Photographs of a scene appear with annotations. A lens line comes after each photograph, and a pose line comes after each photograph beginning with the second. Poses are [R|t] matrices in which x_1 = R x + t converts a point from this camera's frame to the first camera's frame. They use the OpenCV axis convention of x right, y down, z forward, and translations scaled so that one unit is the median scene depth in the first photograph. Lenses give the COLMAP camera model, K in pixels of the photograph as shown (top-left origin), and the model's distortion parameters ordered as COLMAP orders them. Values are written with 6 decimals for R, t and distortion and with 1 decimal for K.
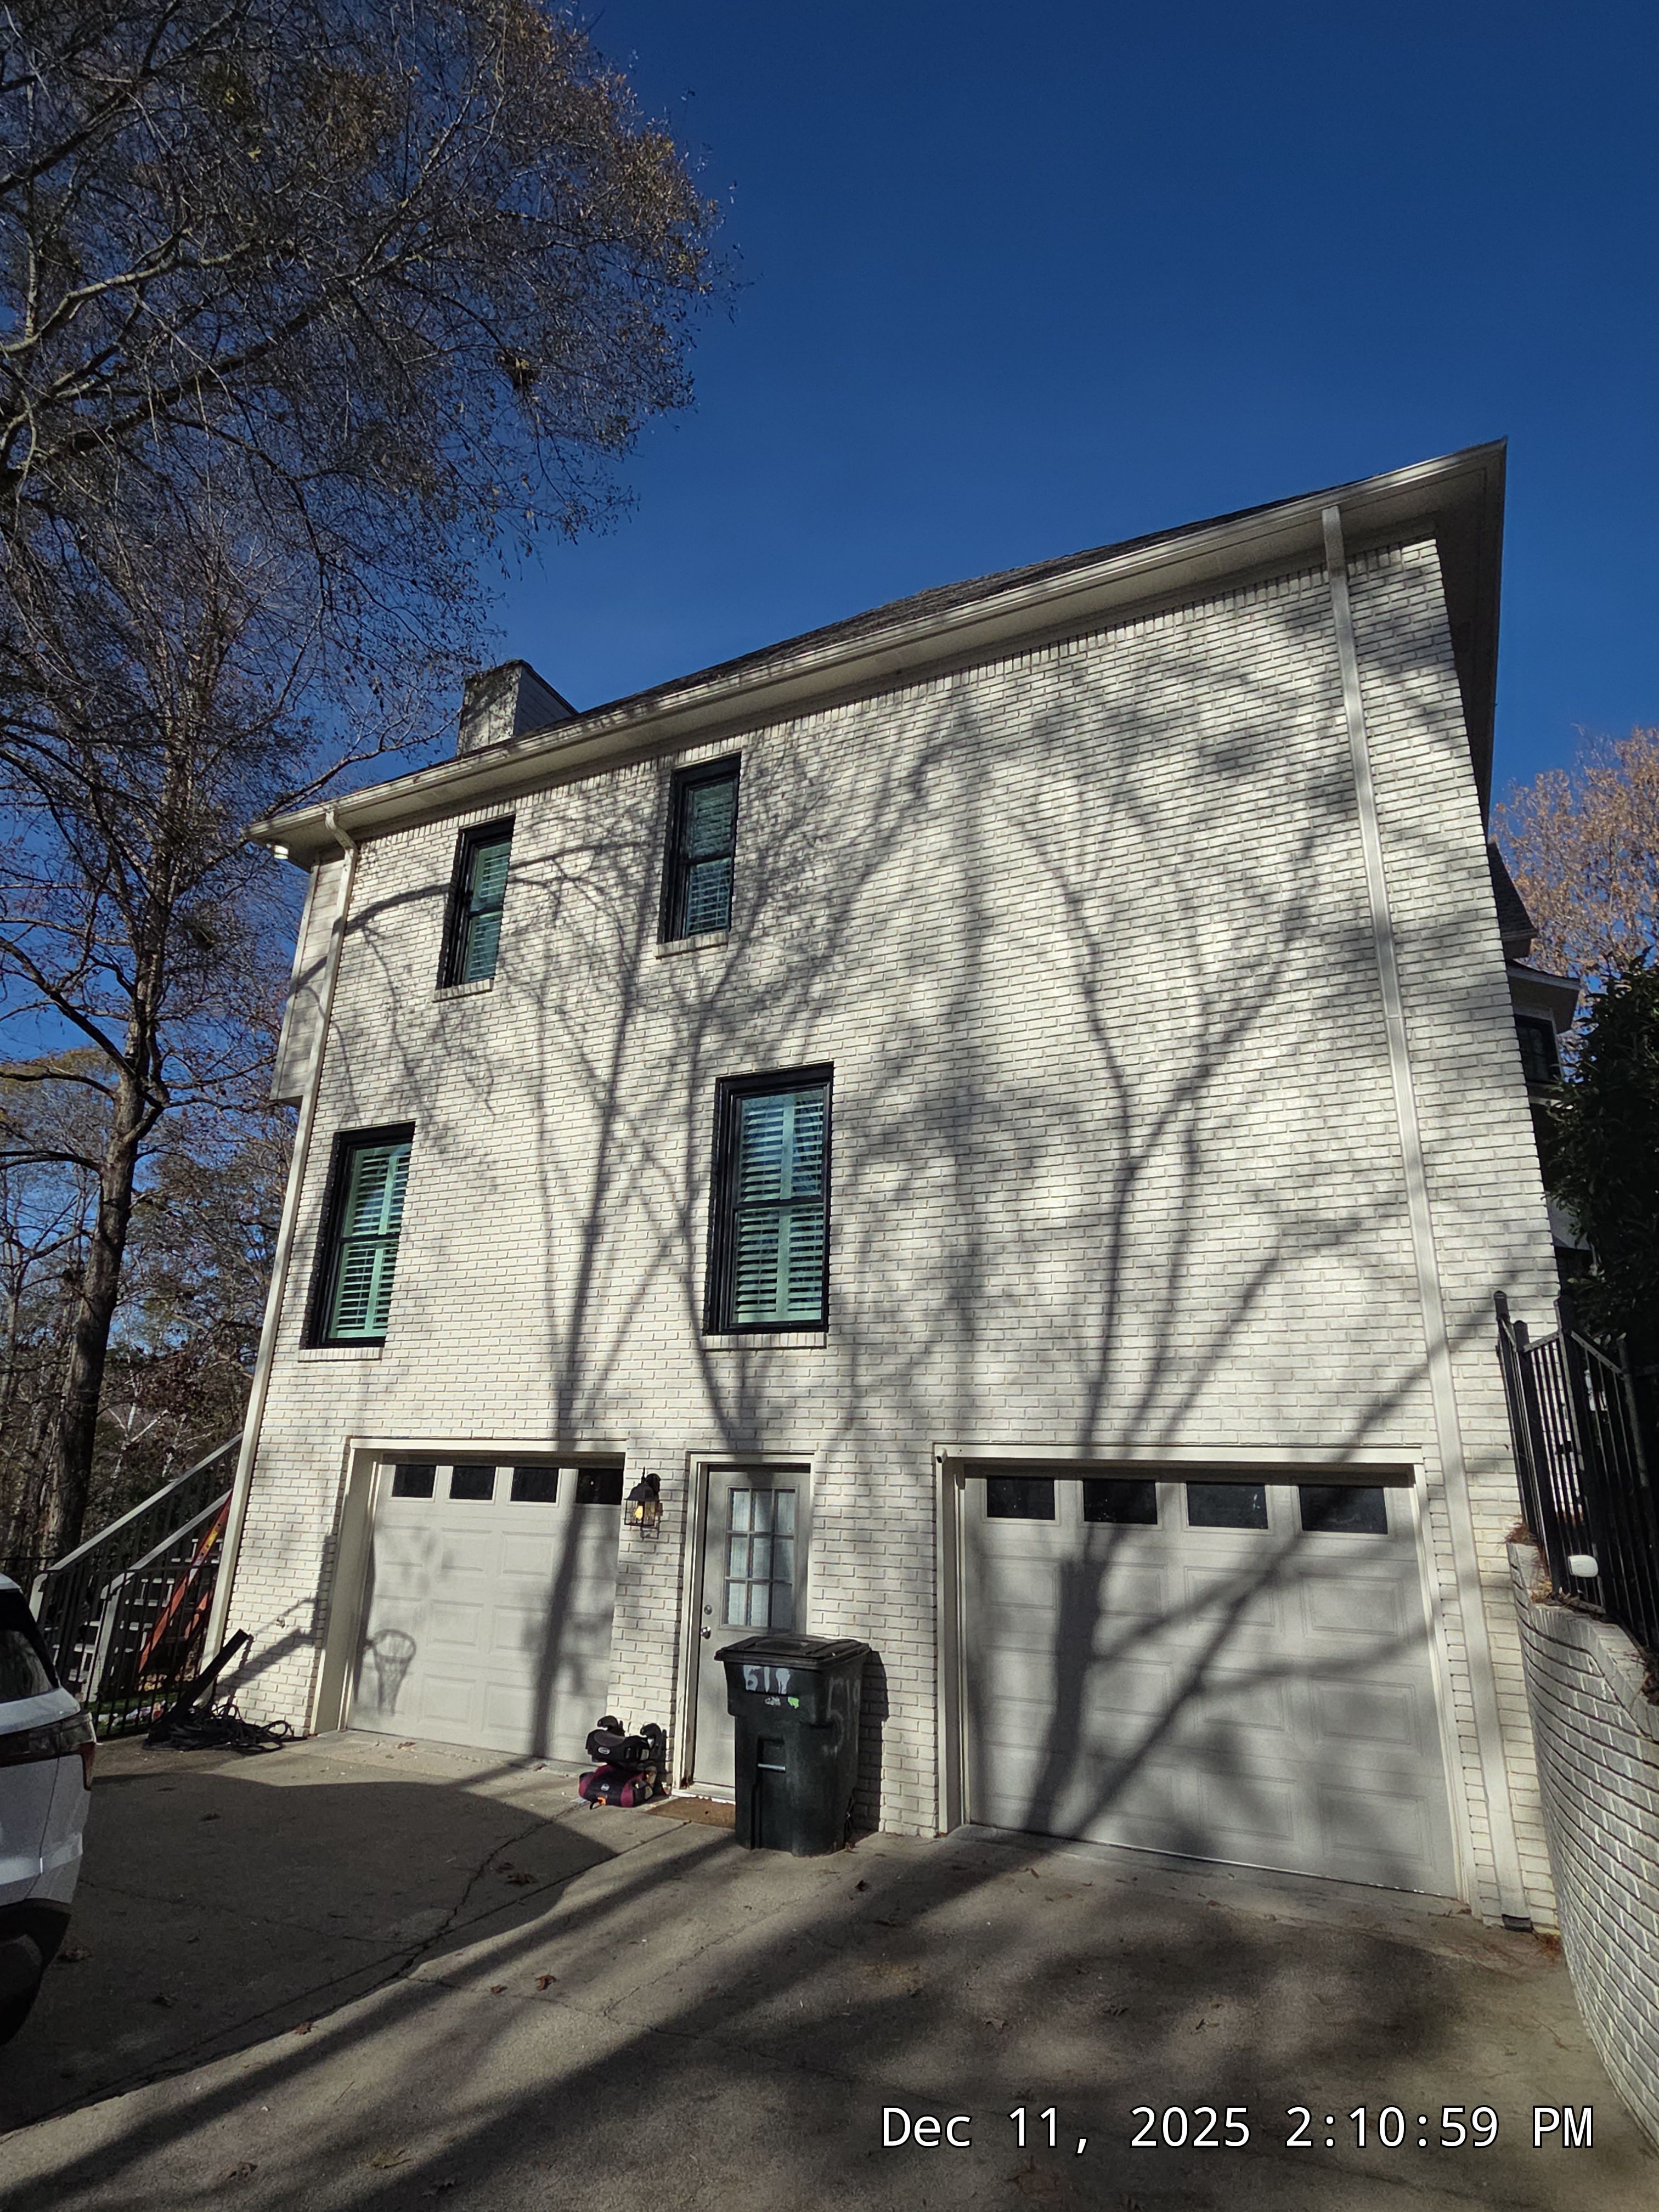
lens RADIAL K [[1165.1, 0, 822.9], [0, 1165.1, 1108.7], [0, 0, 1]] dist [0.004167, -0.003154]
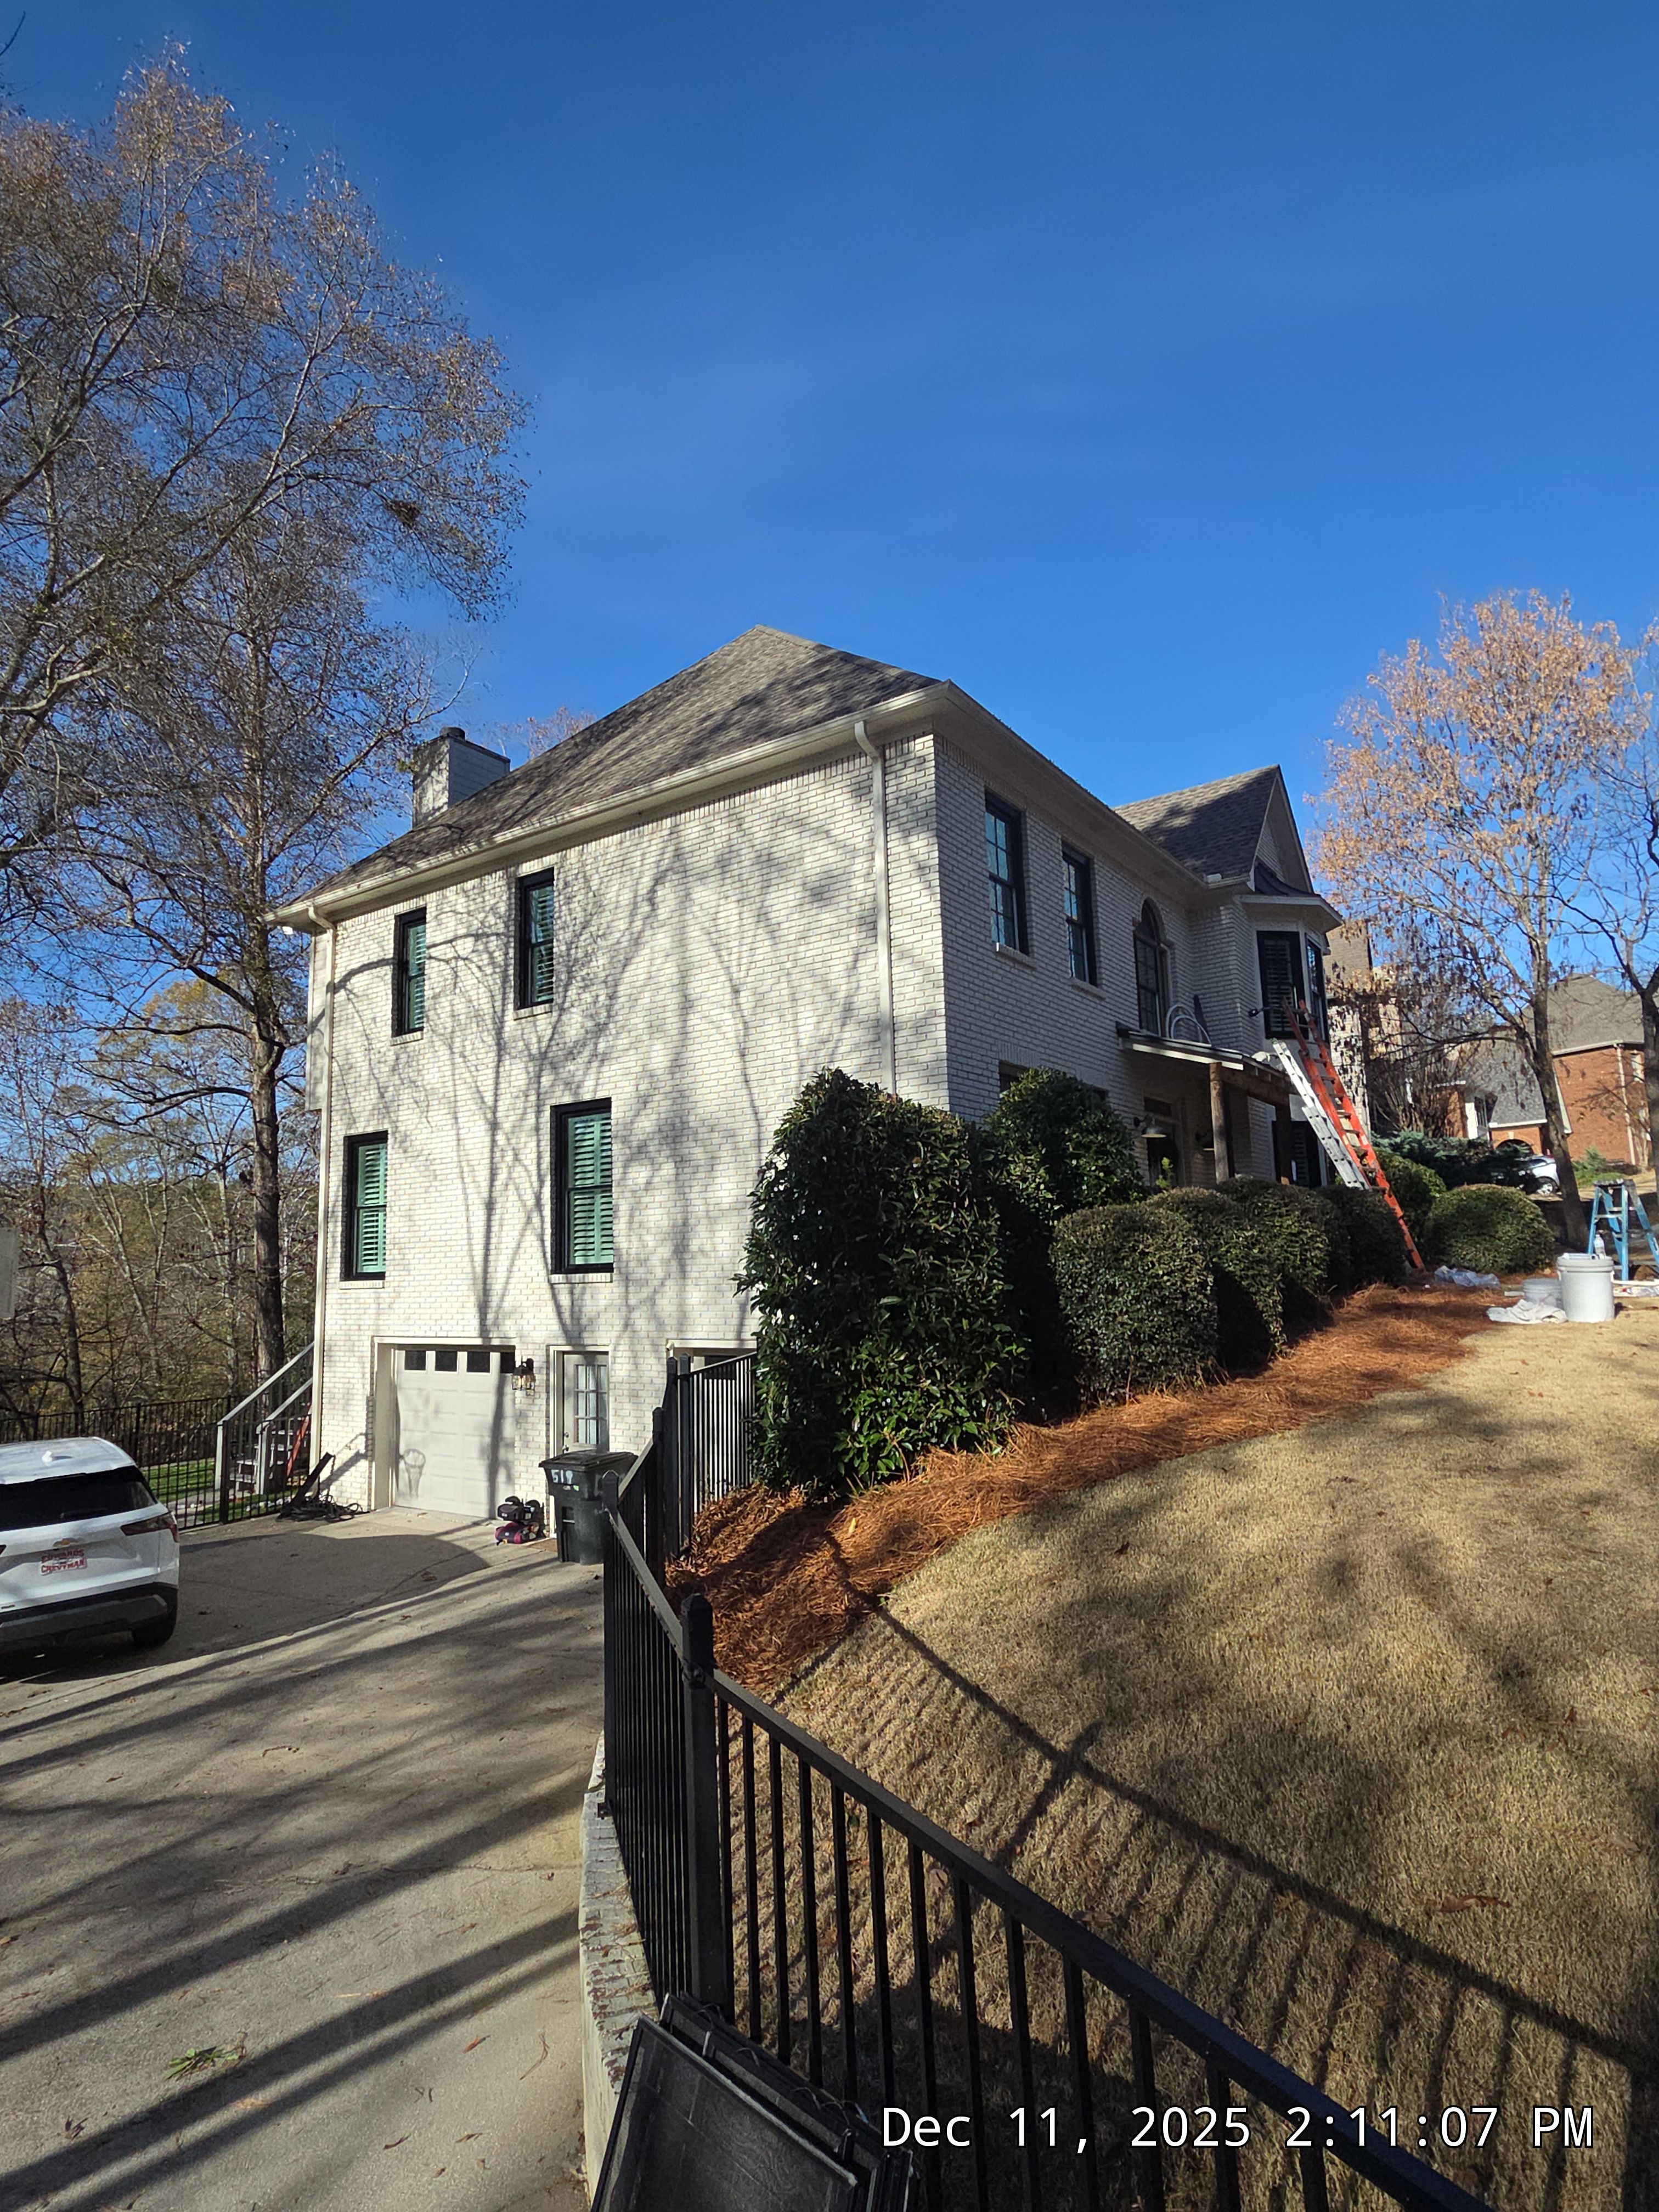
lens RADIAL K [[1165.1, 0, 836.6], [0, 1165.1, 1101.2], [0, 0, 1]] dist [0.004167, -0.003154]
pose [[0.988382, -0.077303, -0.130867, 0.482022], [0.098855, 0.980961, 0.167160, -0.251554], [0.115454, -0.178155, 0.977206, -0.451622]]
